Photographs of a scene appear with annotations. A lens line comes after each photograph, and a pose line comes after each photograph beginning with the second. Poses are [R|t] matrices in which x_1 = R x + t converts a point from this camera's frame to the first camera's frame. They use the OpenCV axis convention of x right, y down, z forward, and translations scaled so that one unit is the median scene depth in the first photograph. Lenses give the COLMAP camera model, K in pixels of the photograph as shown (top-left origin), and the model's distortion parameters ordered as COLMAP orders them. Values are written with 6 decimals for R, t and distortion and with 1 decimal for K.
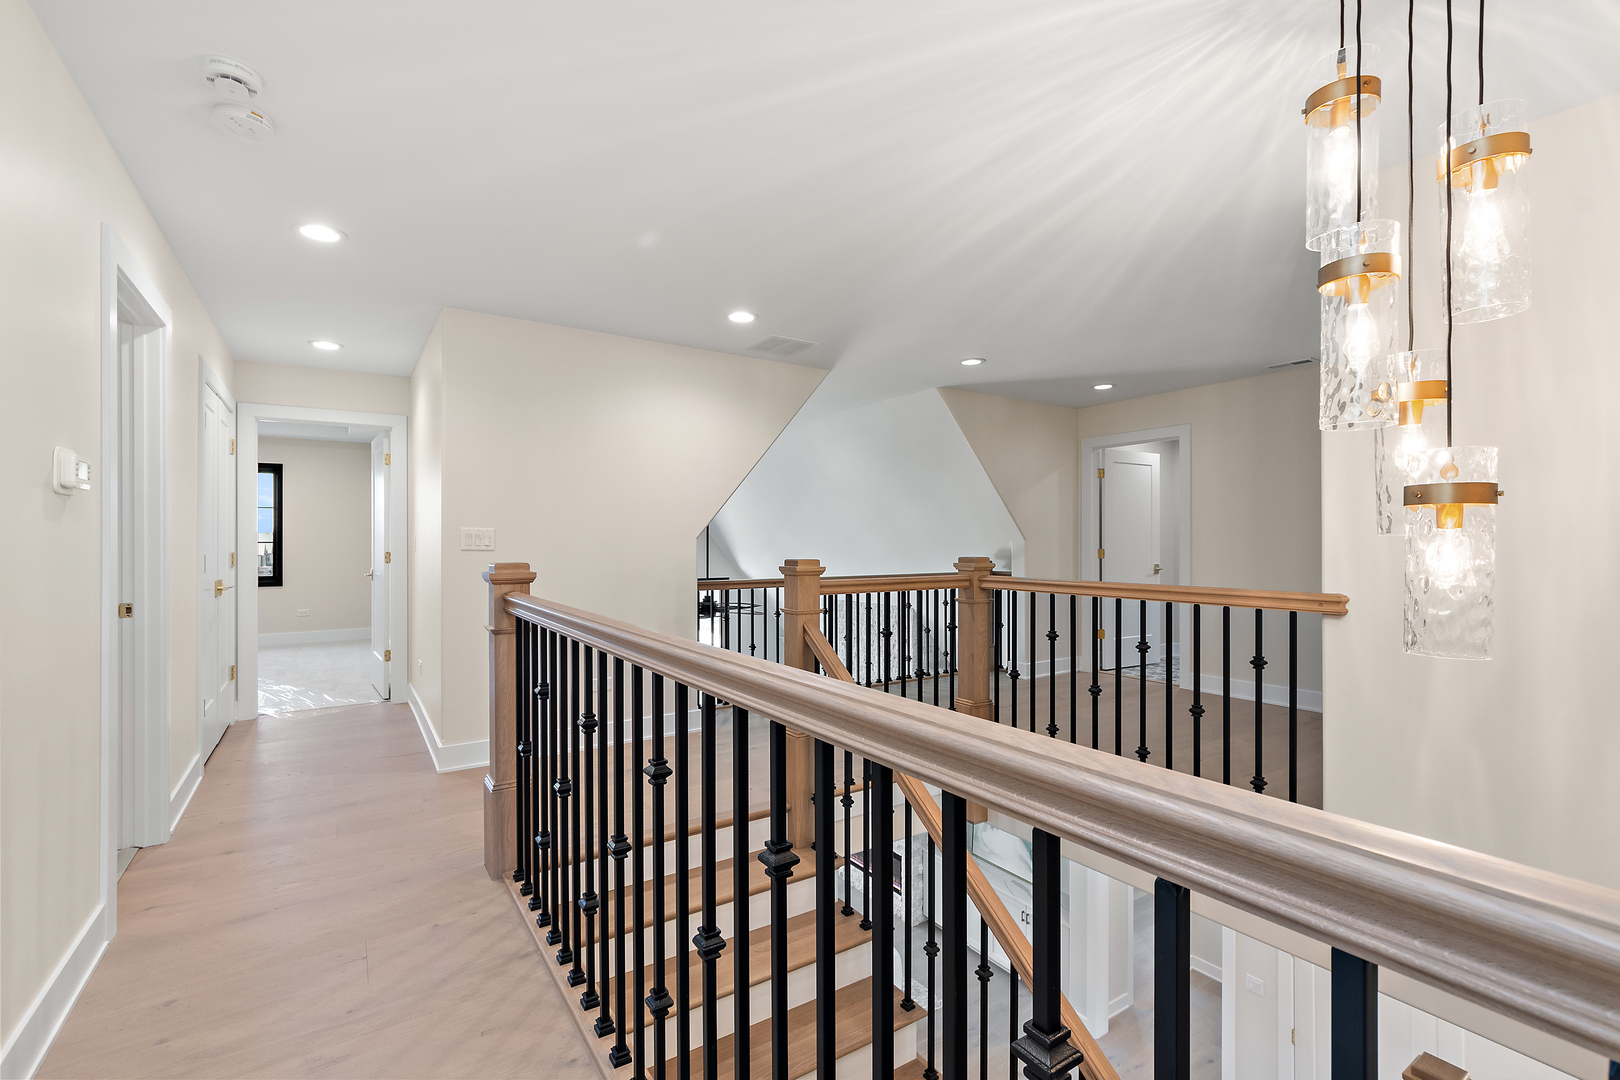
lens RADIAL K [[720.9, 0, 817.5], [0, 720.9, 542.2], [0, 0, 1]] dist [-0.001138, -0.000028]
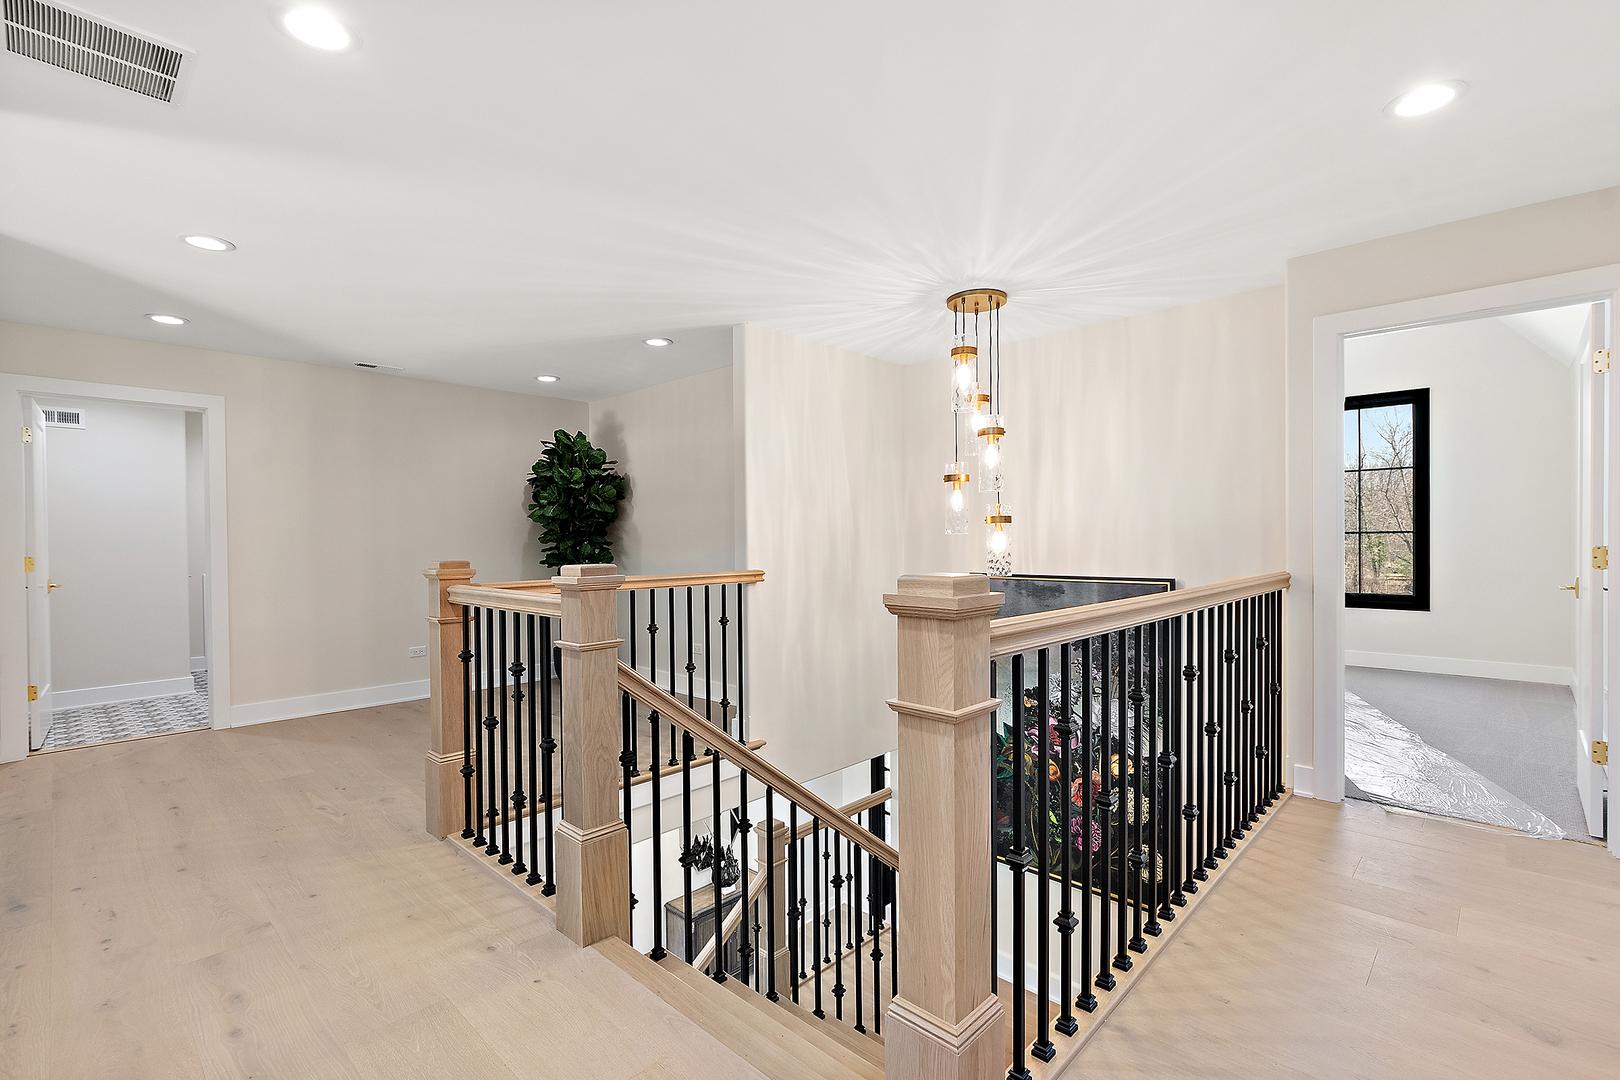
lens RADIAL K [[720.9, 0, 817.5], [0, 720.9, 542.2], [0, 0, 1]] dist [-0.001138, -0.000028]
pose [[-0.217540, -0.004663, 0.976040, -1.176868], [0.012246, 0.999897, 0.007507, -0.003448], [-0.975975, 0.013586, -0.217460, 1.561955]]
